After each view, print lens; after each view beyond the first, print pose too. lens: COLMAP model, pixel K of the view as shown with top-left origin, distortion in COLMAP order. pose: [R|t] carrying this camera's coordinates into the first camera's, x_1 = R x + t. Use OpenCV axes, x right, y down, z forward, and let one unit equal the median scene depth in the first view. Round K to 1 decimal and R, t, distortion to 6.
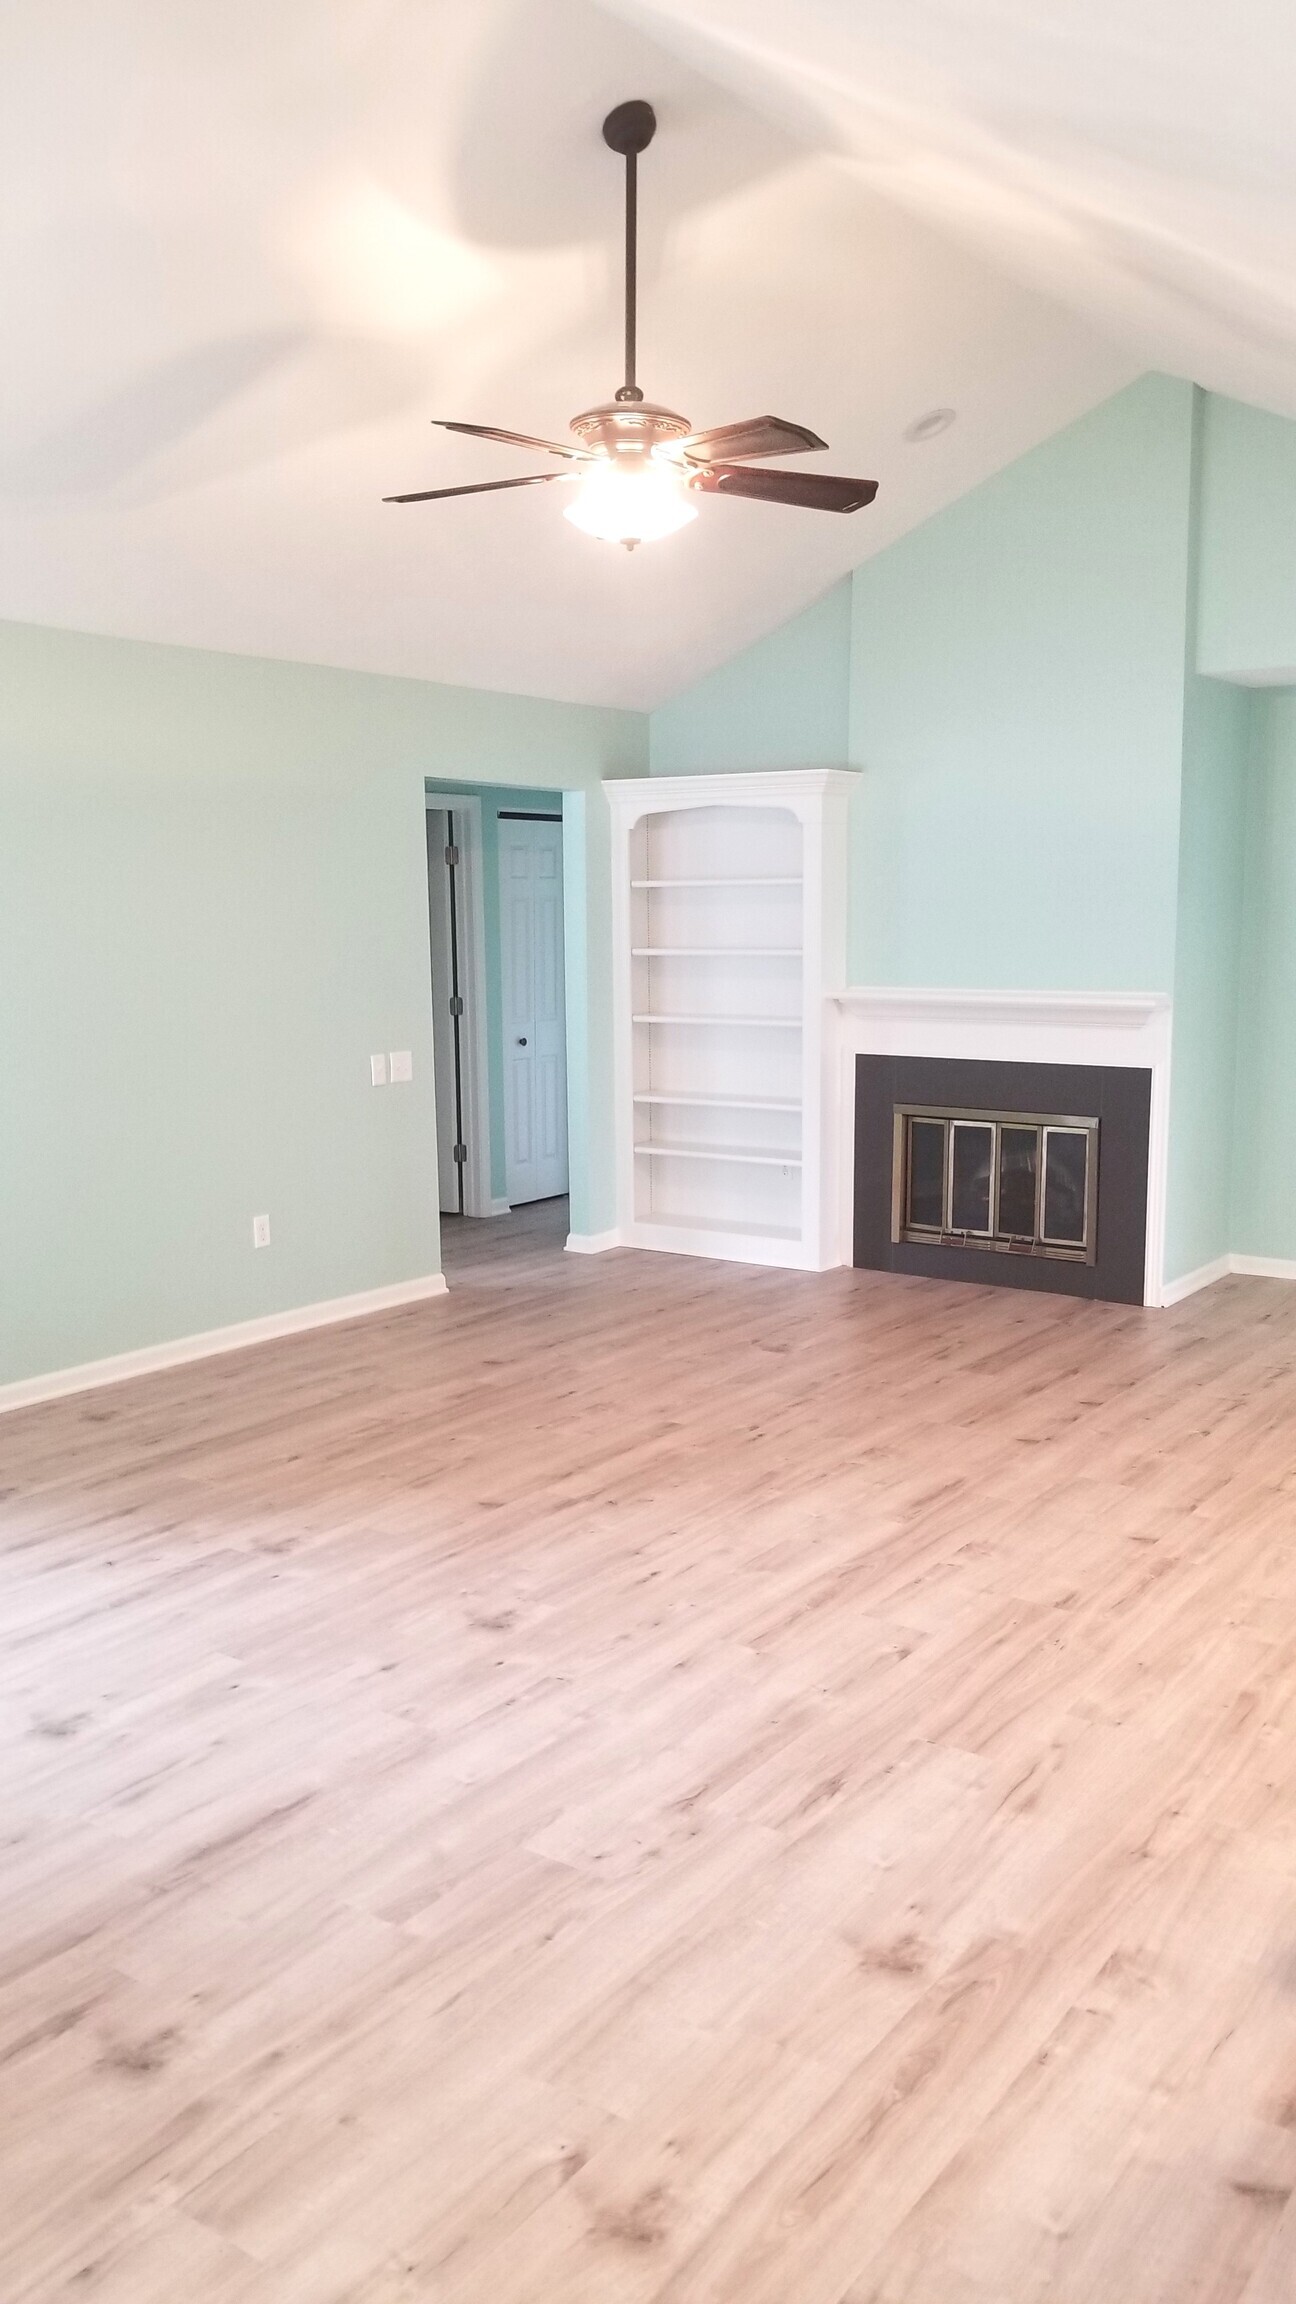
lens RADIAL K [[1806.1, 0, 636.4], [0, 1806.1, 1170.6], [0, 0, 1]] dist [0.048687, -0.099303]
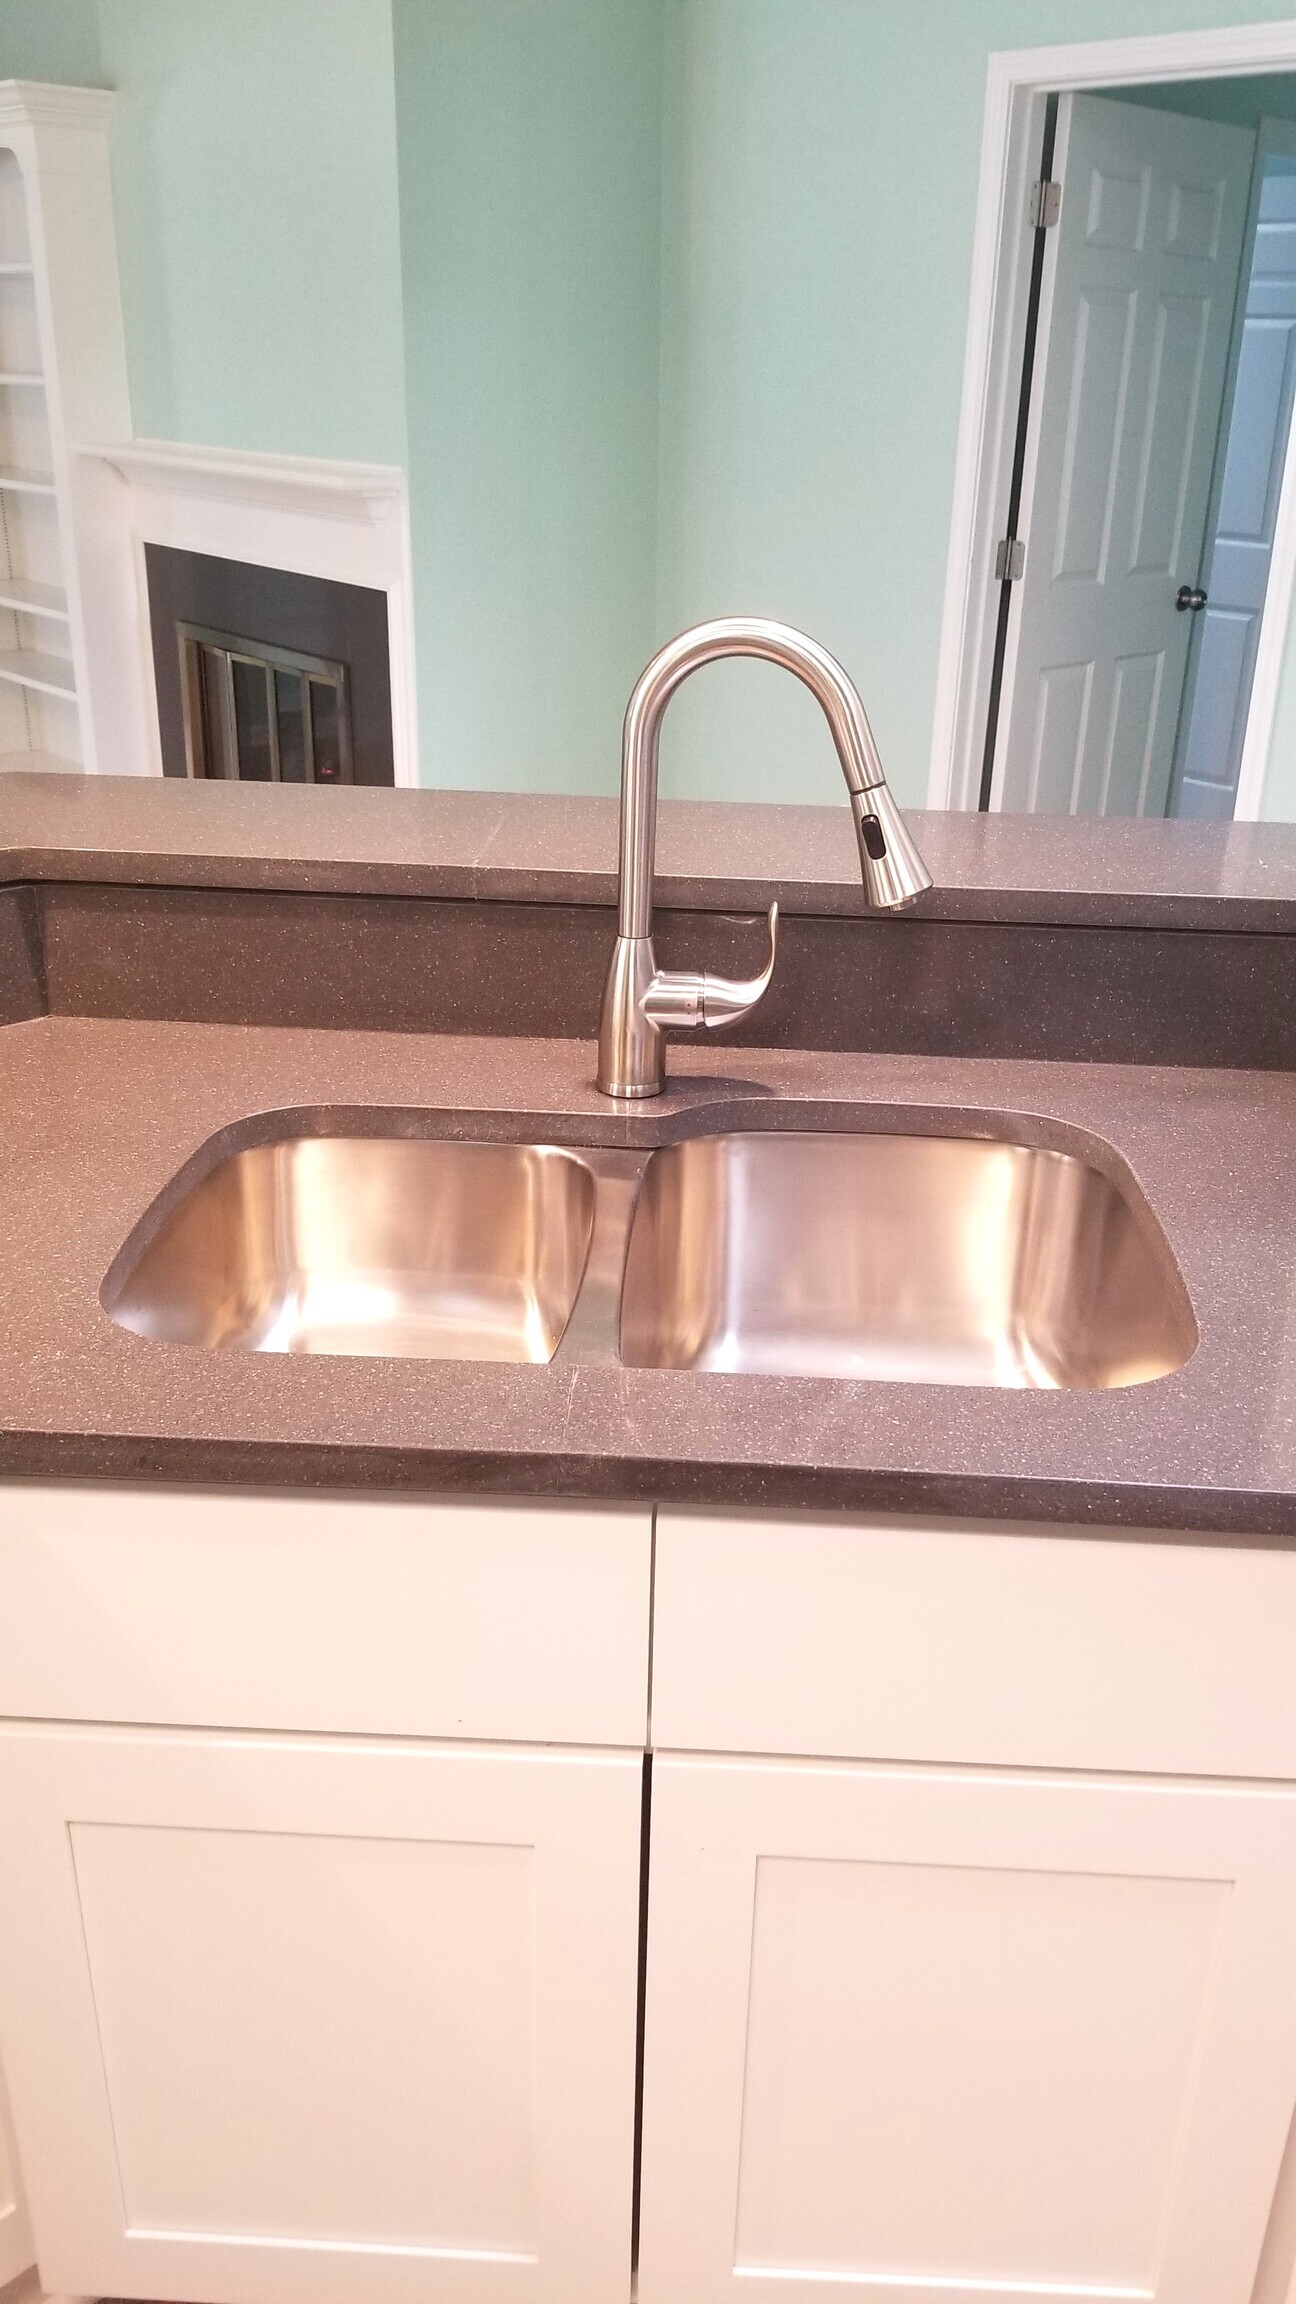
lens RADIAL K [[1806.1, 0, 700.6], [0, 1806.1, 1157.5], [0, 0, 1]] dist [0.048687, -0.099303]
pose [[0.979340, 0.119914, -0.162830, 0.477860], [-0.073245, 0.960882, 0.267099, -0.039618], [0.188489, -0.249654, 0.949813, 0.321336]]
